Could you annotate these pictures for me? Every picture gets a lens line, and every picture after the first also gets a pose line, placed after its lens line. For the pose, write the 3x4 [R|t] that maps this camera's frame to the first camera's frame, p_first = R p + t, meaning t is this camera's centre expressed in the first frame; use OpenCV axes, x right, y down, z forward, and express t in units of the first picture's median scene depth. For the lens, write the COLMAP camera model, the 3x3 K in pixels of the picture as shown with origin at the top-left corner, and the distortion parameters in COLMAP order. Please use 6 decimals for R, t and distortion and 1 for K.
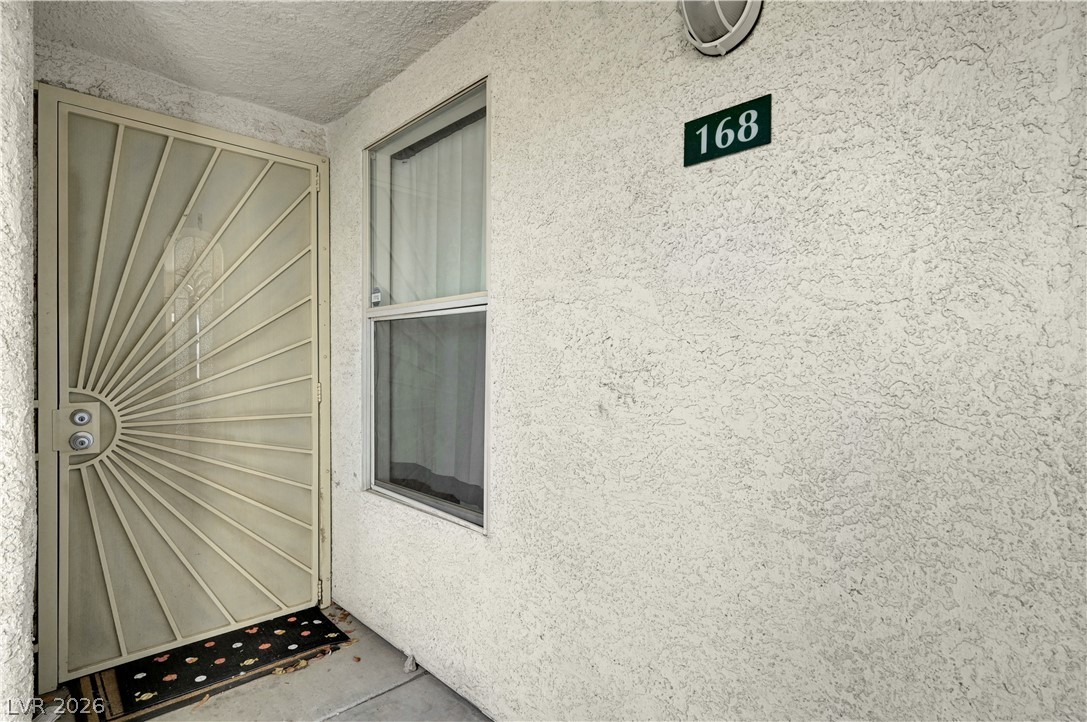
lens RADIAL K [[547.0, 0, 544.2], [0, 547.0, 360.4], [0, 0, 1]] dist [-0.003794, 0.000015]
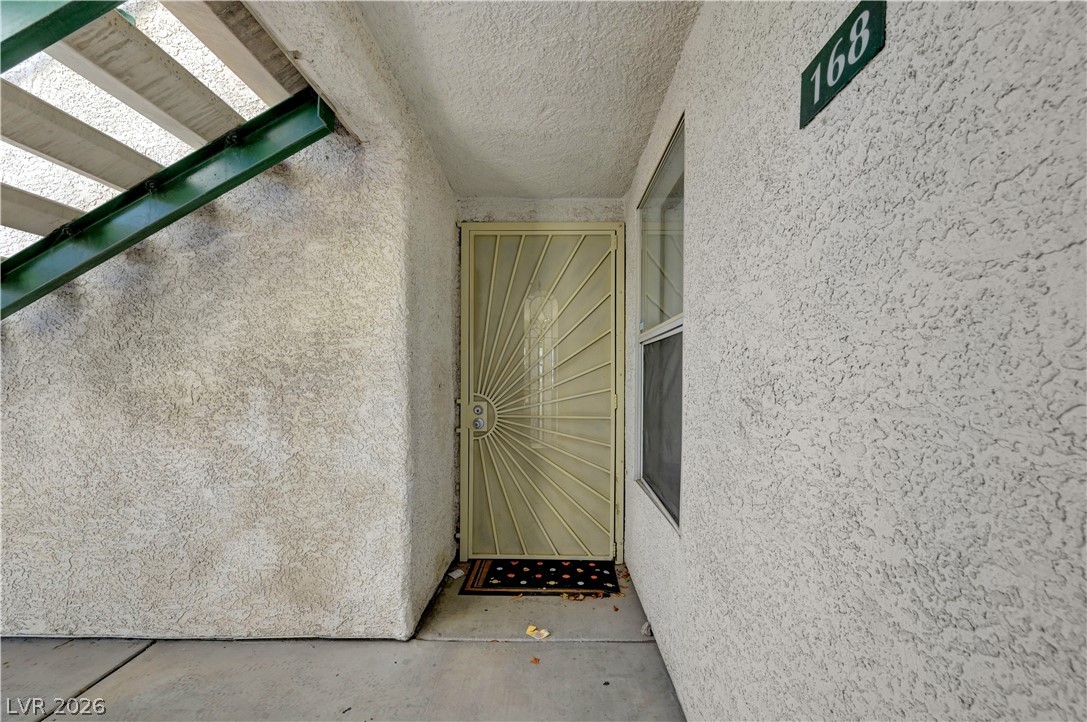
lens RADIAL K [[433.1, 0, 544.4], [0, 433.1, 384.0], [0, 0, 1]] dist [-0.003646, 0.001474]
pose [[0.703338, 0.007730, -0.710814, 0.435931], [-0.000725, 0.999948, 0.010156, 0.011482], [0.710855, -0.006628, 0.703307, 0.281569]]
